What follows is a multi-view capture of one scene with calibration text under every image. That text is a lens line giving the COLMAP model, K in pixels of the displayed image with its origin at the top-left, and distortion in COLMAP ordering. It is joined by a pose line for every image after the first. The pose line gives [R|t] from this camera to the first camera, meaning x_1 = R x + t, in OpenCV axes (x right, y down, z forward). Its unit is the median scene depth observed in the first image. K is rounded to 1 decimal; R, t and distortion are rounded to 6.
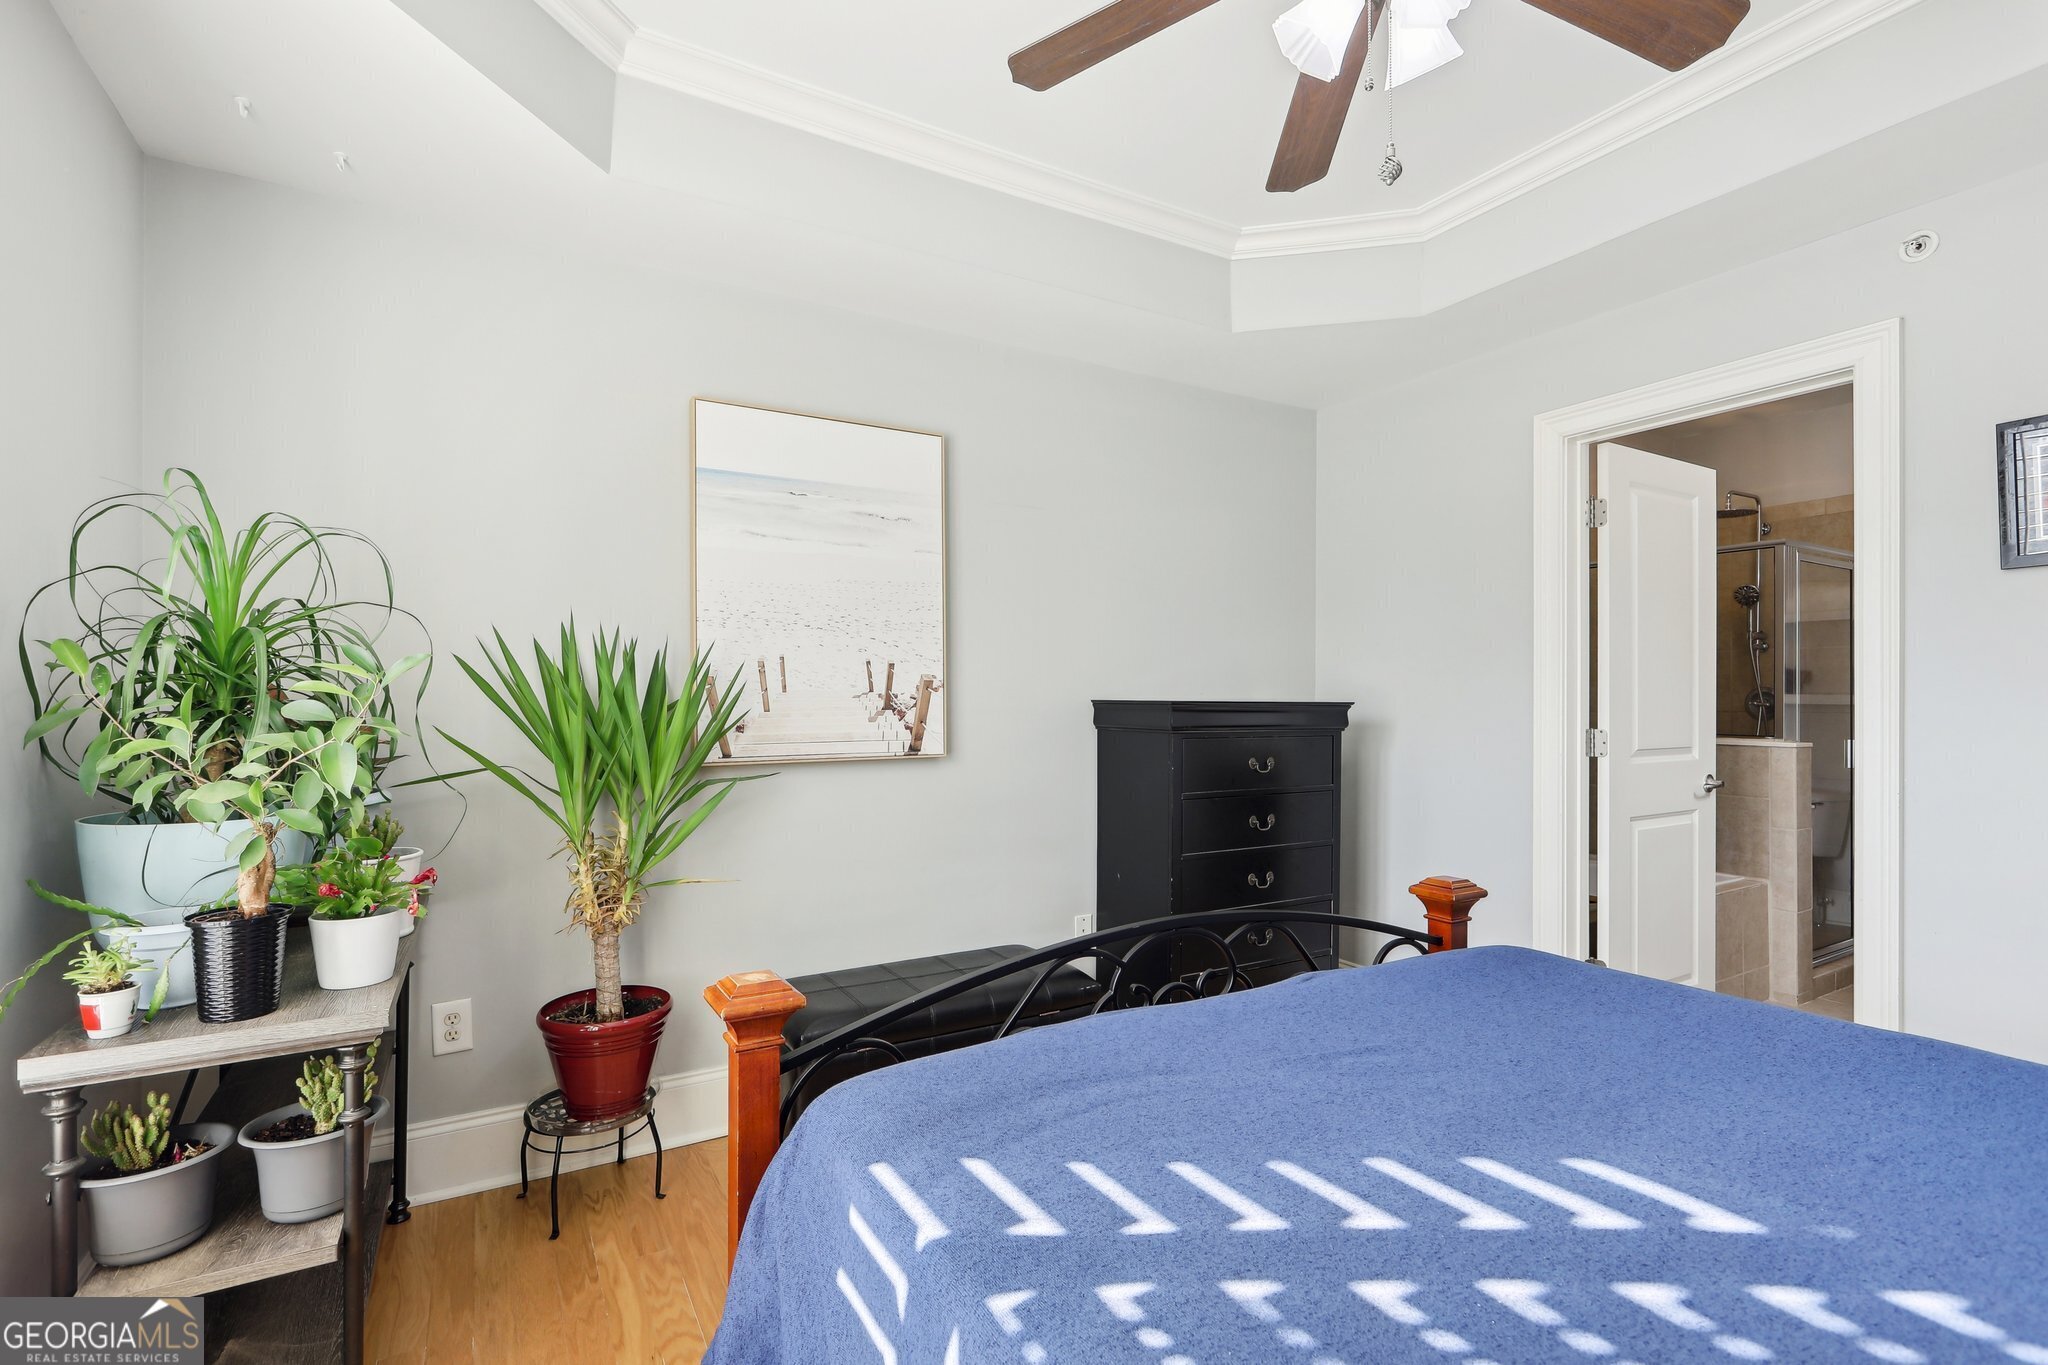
lens RADIAL K [[988.0, 0, 1021.9], [0, 988.0, 688.2], [0, 0, 1]] dist [0.005358, 0.000491]
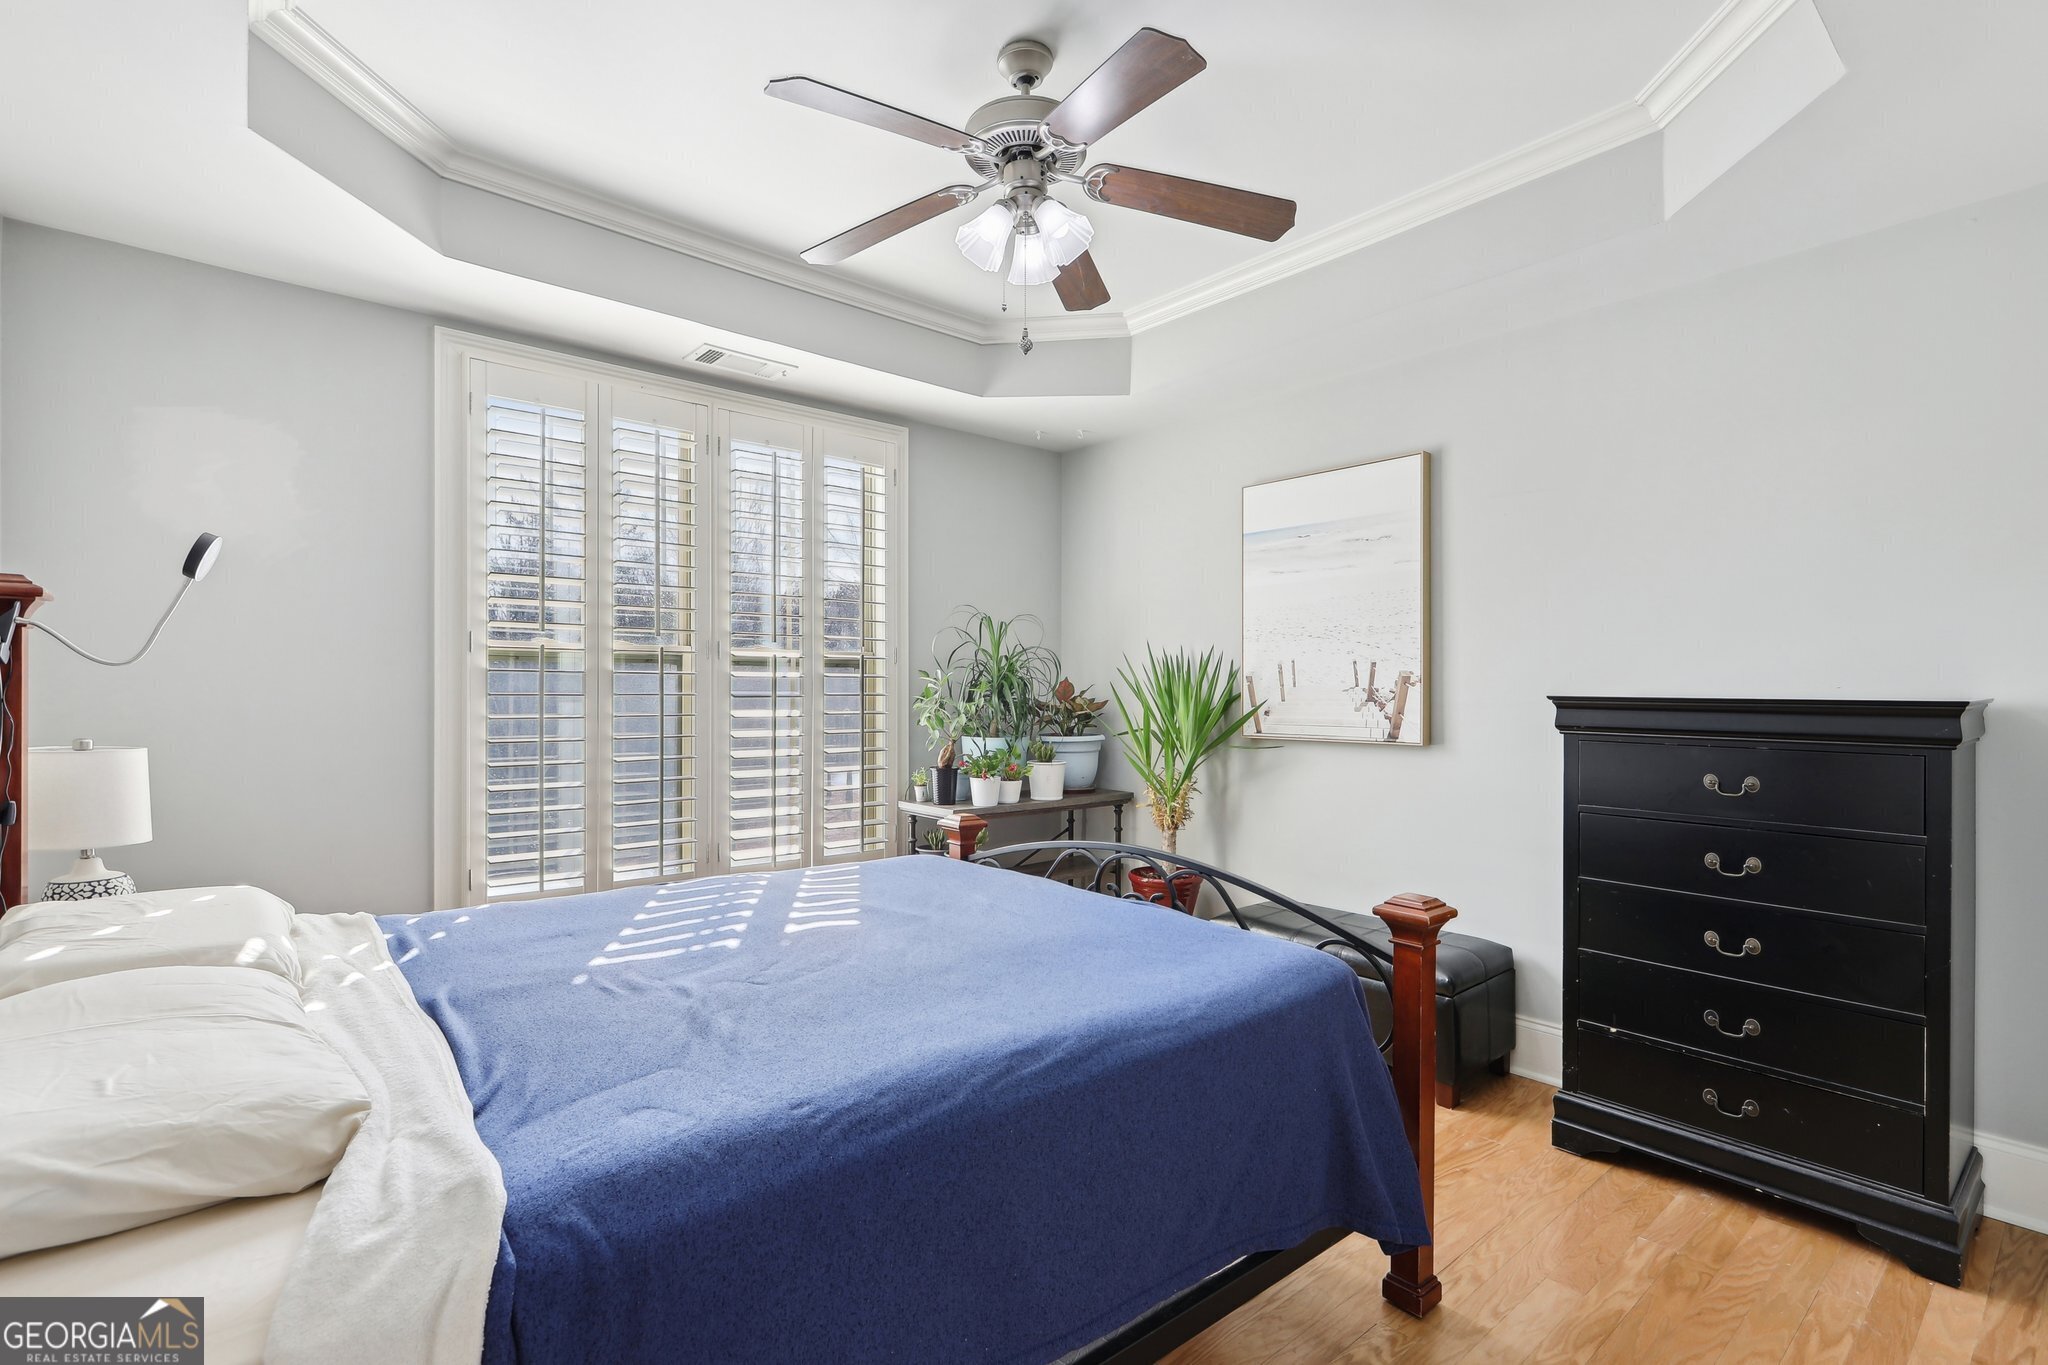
lens RADIAL K [[934.3, 0, 1023.2], [0, 934.3, 686.0], [0, 0, 1]] dist [-0.003352, 0.003329]
pose [[0.161723, -0.000752, -0.986836, 0.894870], [-0.000291, 1.000000, -0.000810, 0.004047], [0.986836, 0.000418, 0.161723, 0.408513]]
